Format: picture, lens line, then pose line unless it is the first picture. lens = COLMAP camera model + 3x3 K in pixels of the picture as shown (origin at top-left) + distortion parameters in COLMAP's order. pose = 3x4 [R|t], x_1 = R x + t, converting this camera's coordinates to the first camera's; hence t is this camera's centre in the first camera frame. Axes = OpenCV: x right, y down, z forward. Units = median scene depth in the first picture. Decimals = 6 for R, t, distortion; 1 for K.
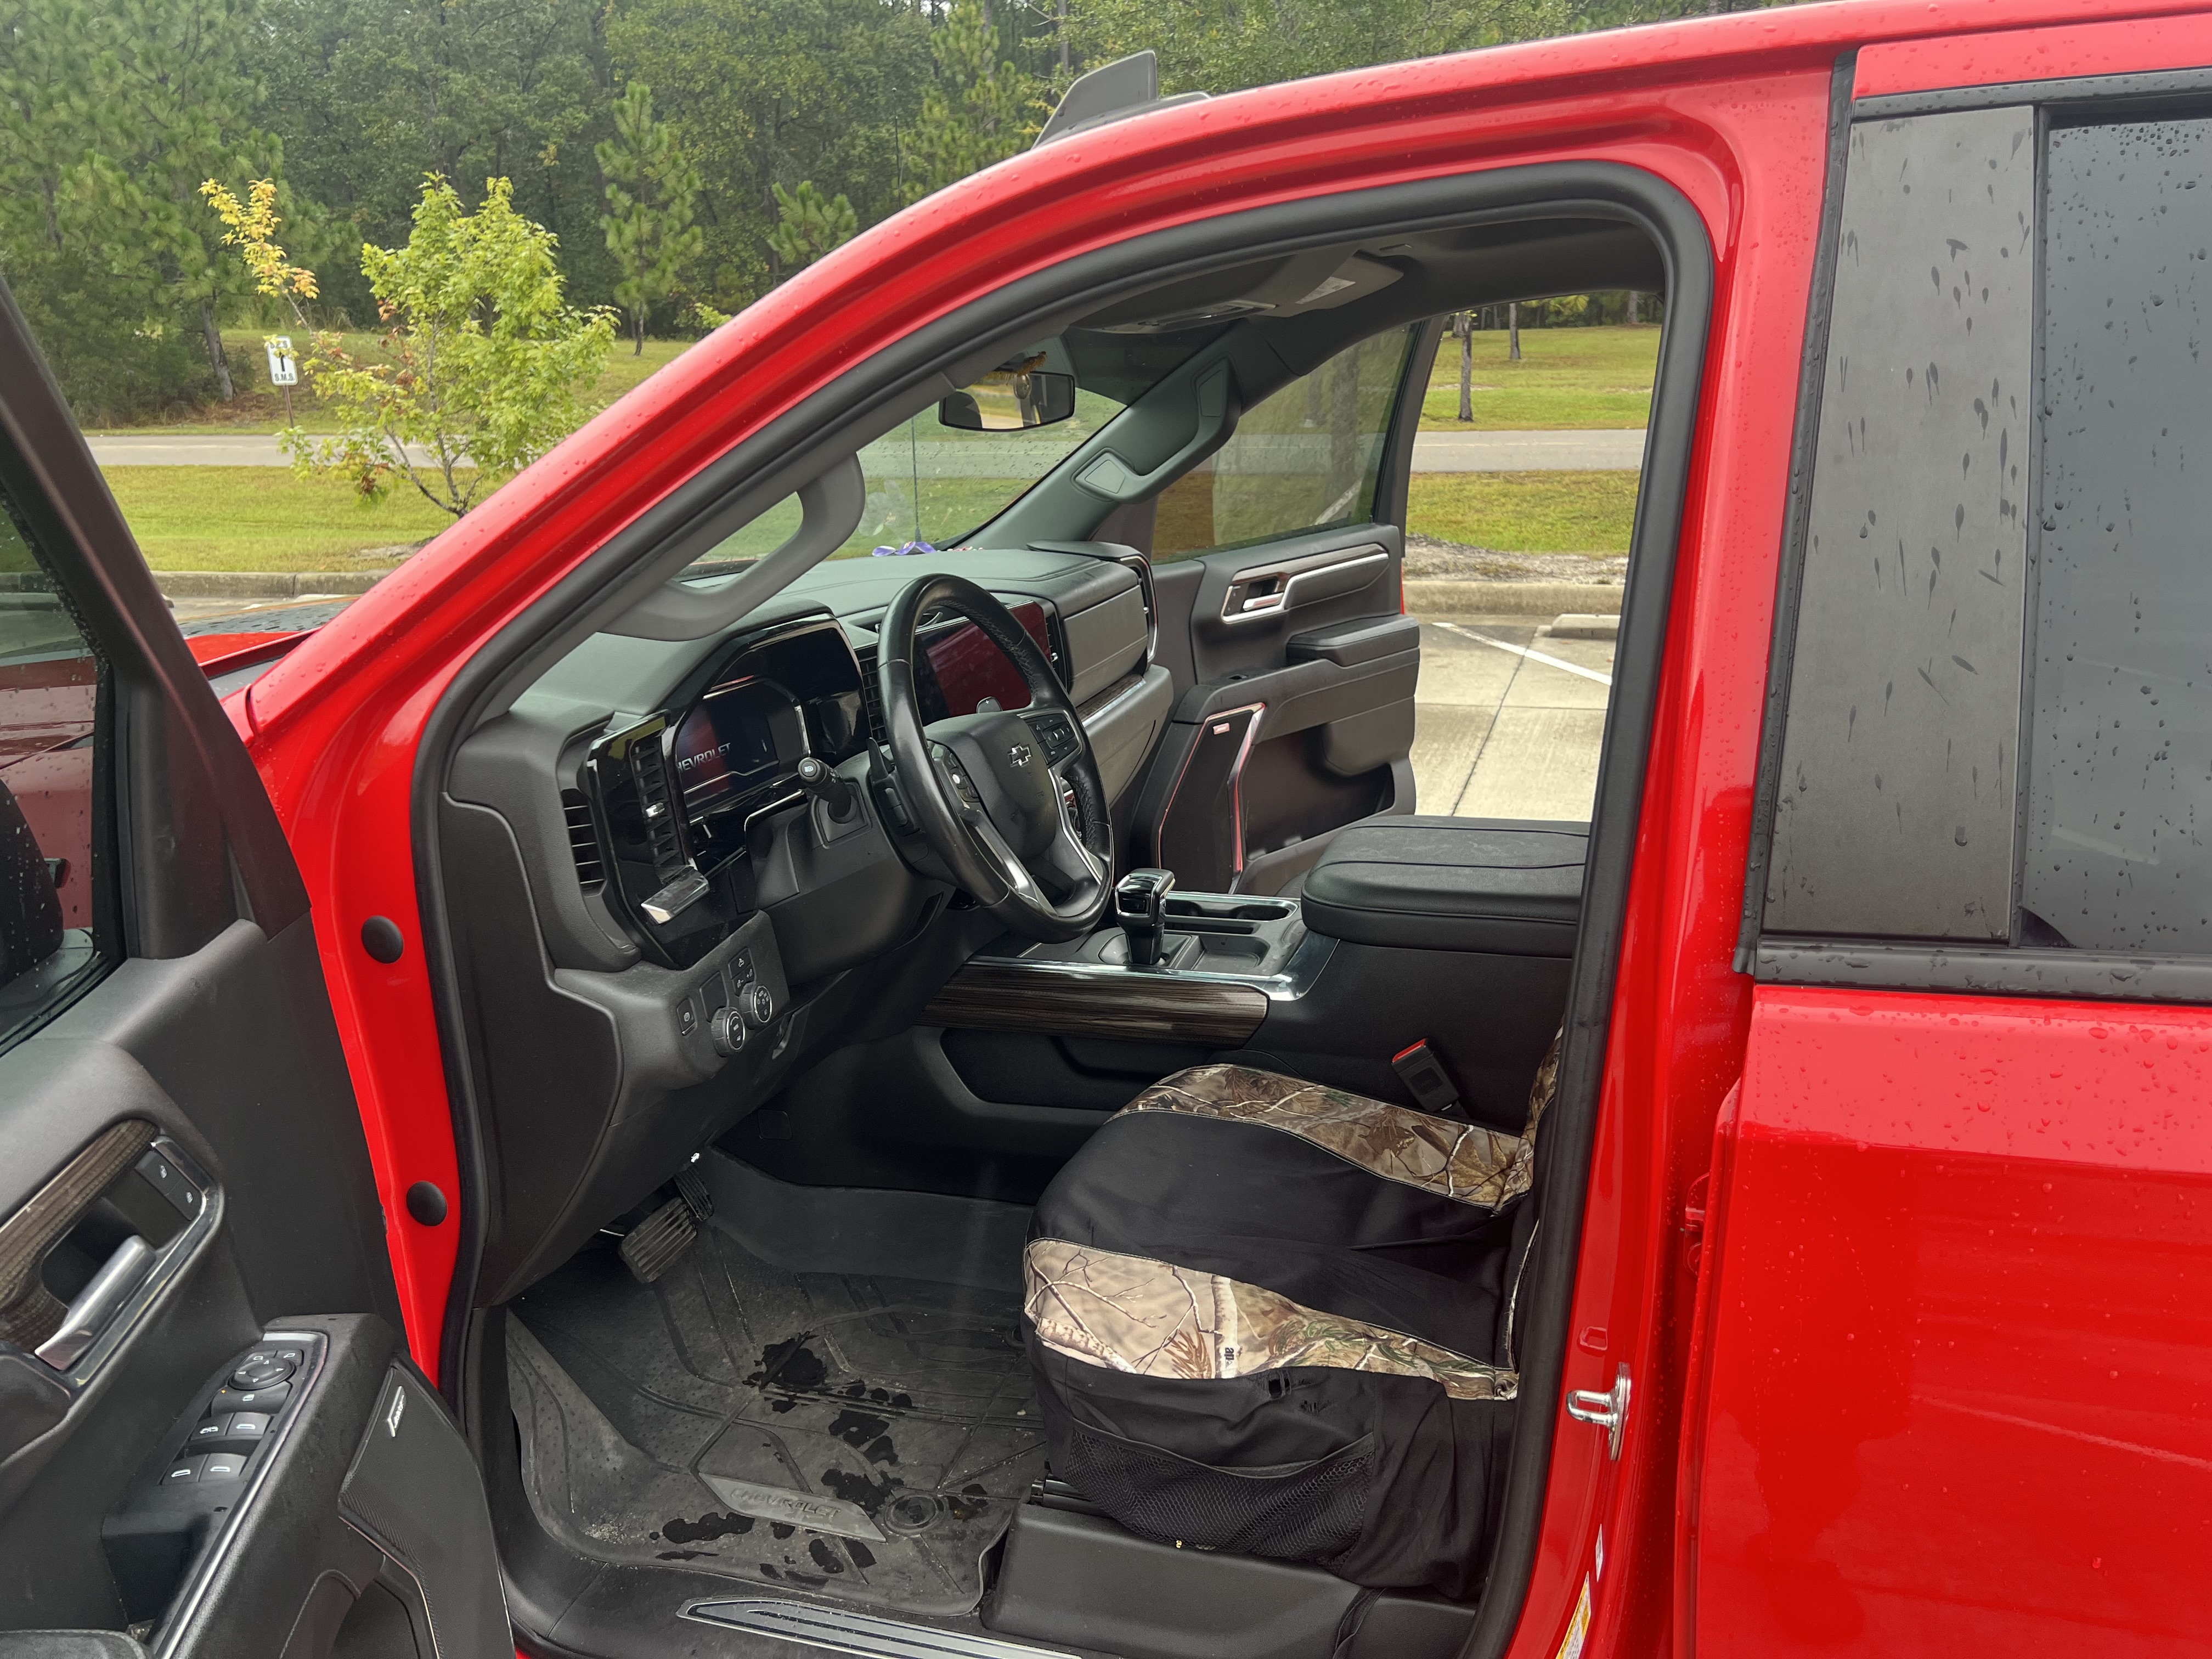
lens RADIAL K [[1559.5, 0, 1114.1], [0, 1559.5, 861.3], [0, 0, 1]] dist [0.017028, -0.033196]
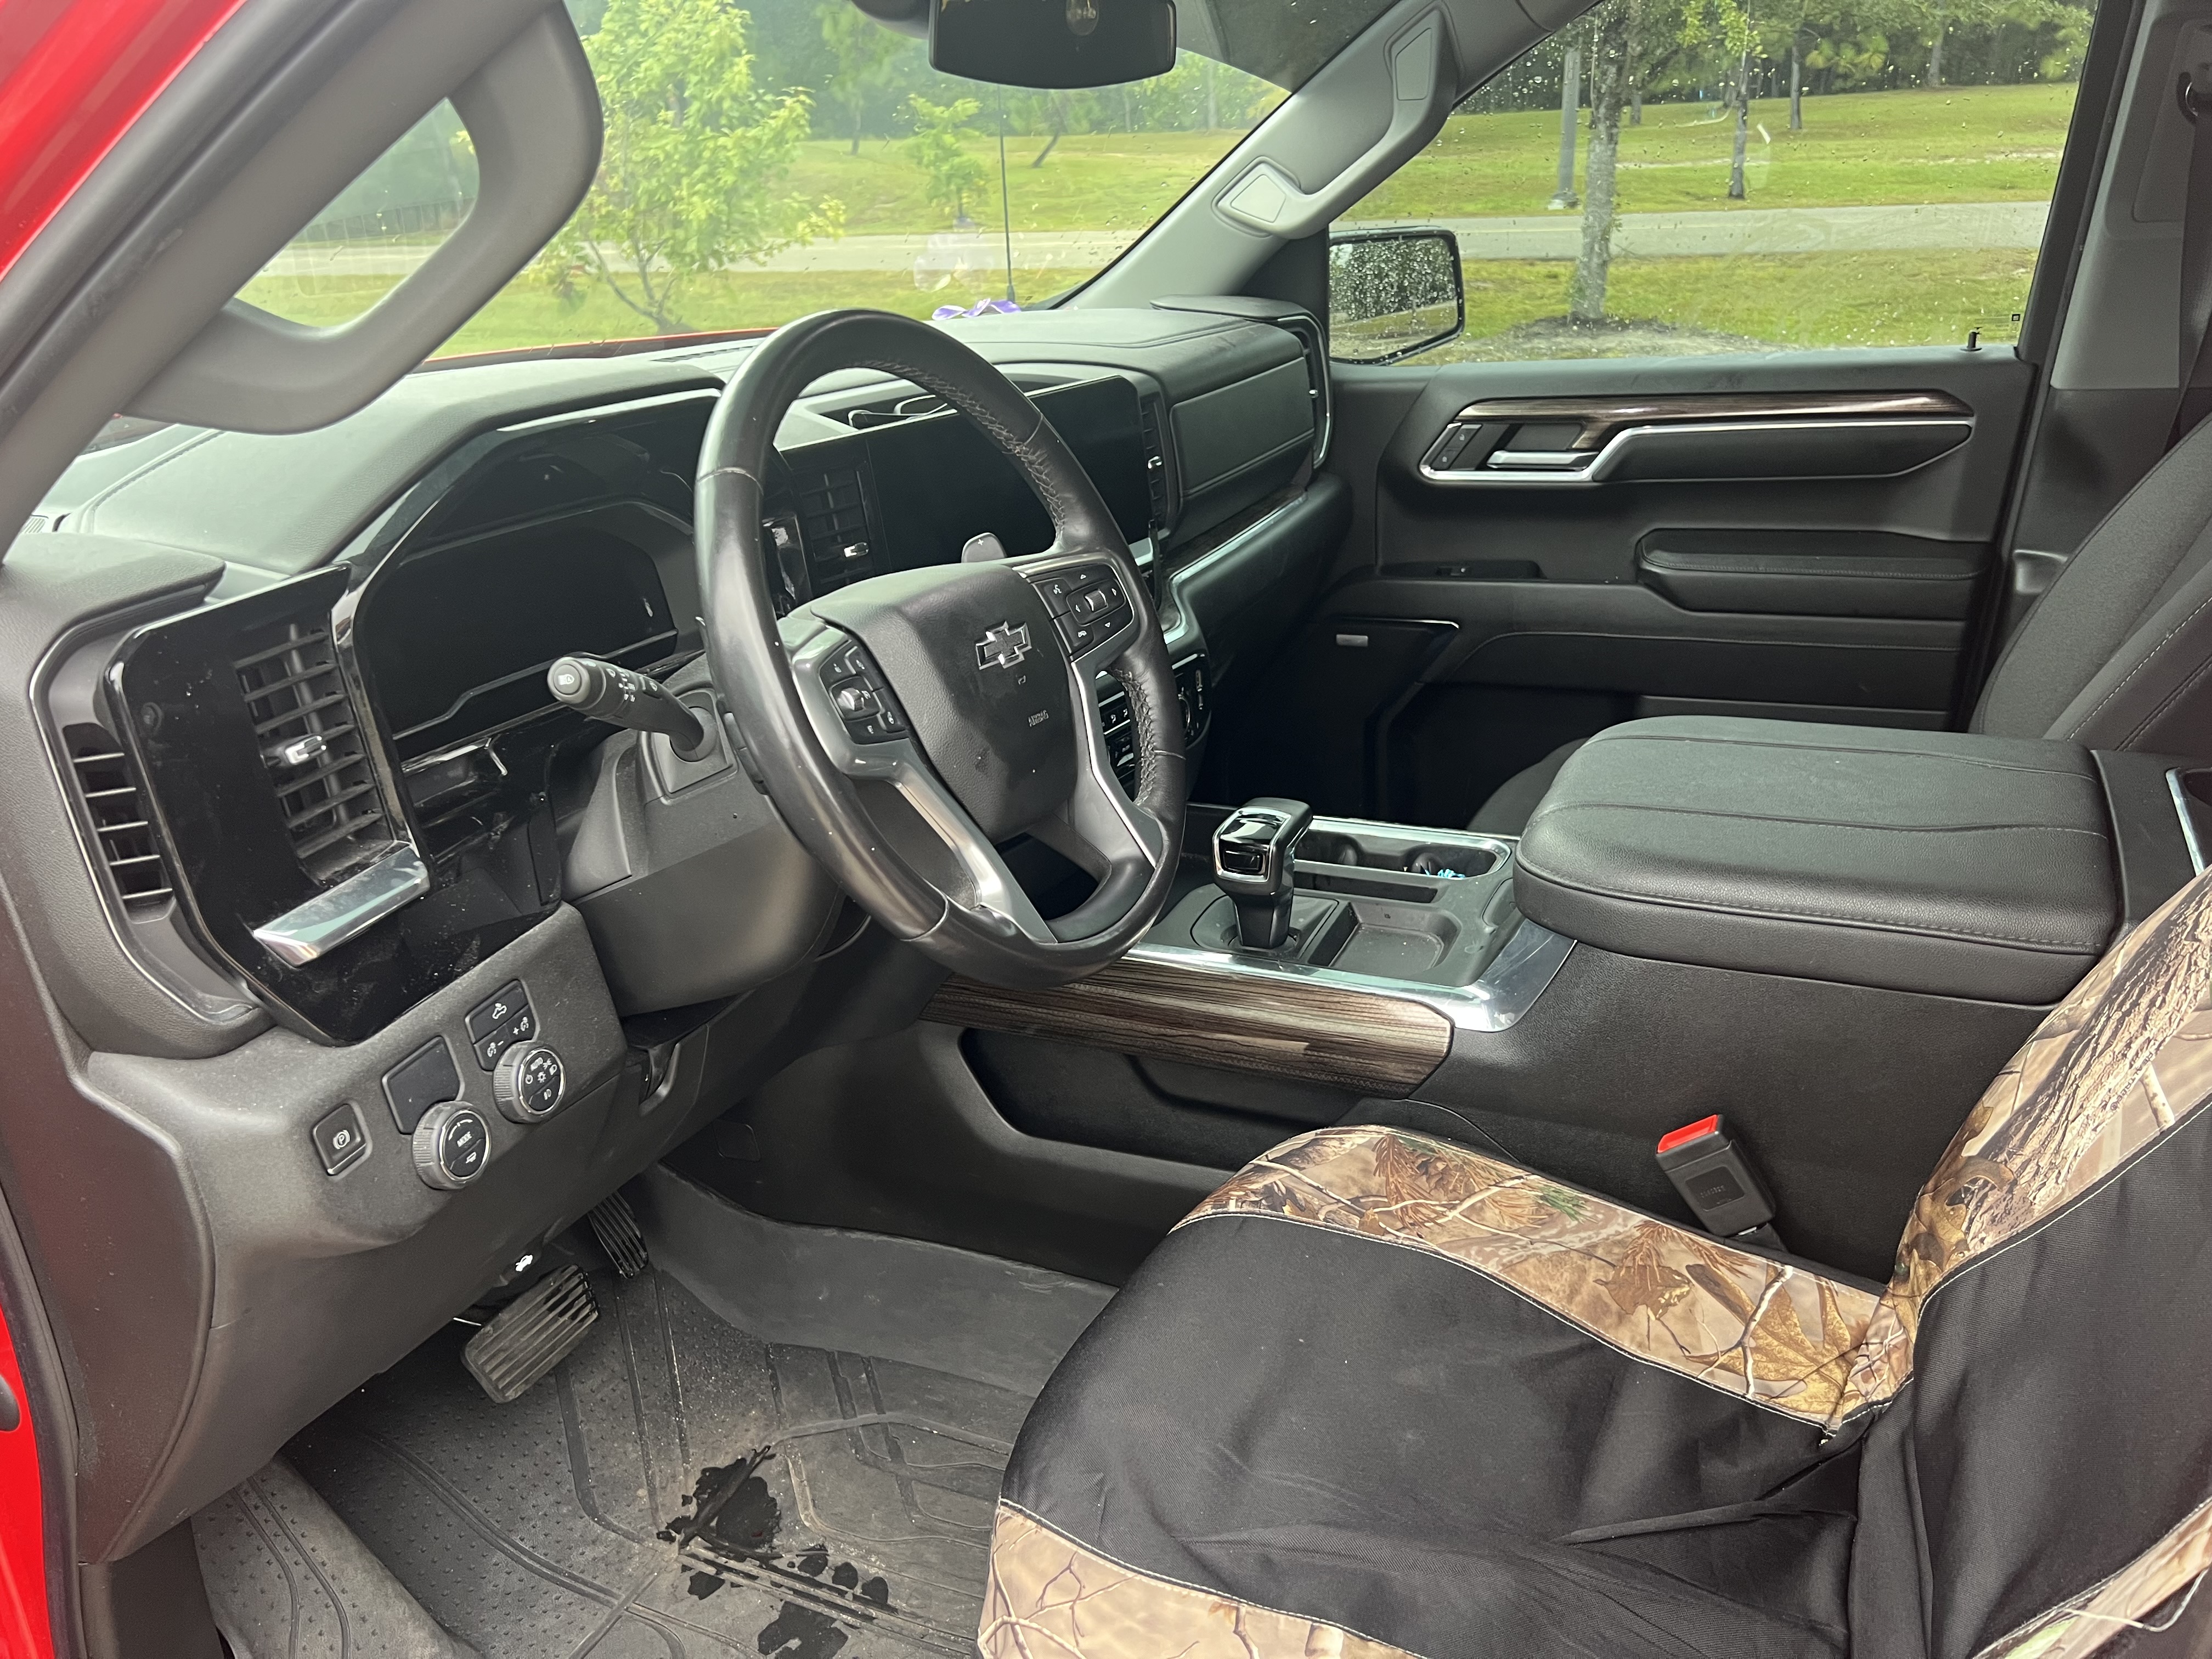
lens RADIAL K [[1559.5, 0, 1114.1], [0, 1559.5, 861.3], [0, 0, 1]] dist [0.017028, -0.033196]
pose [[0.990464, 0.031956, -0.134012, 0.046746], [-0.016115, 0.992922, 0.117669, -0.048384], [0.136824, -0.114387, 0.983969, 0.381097]]
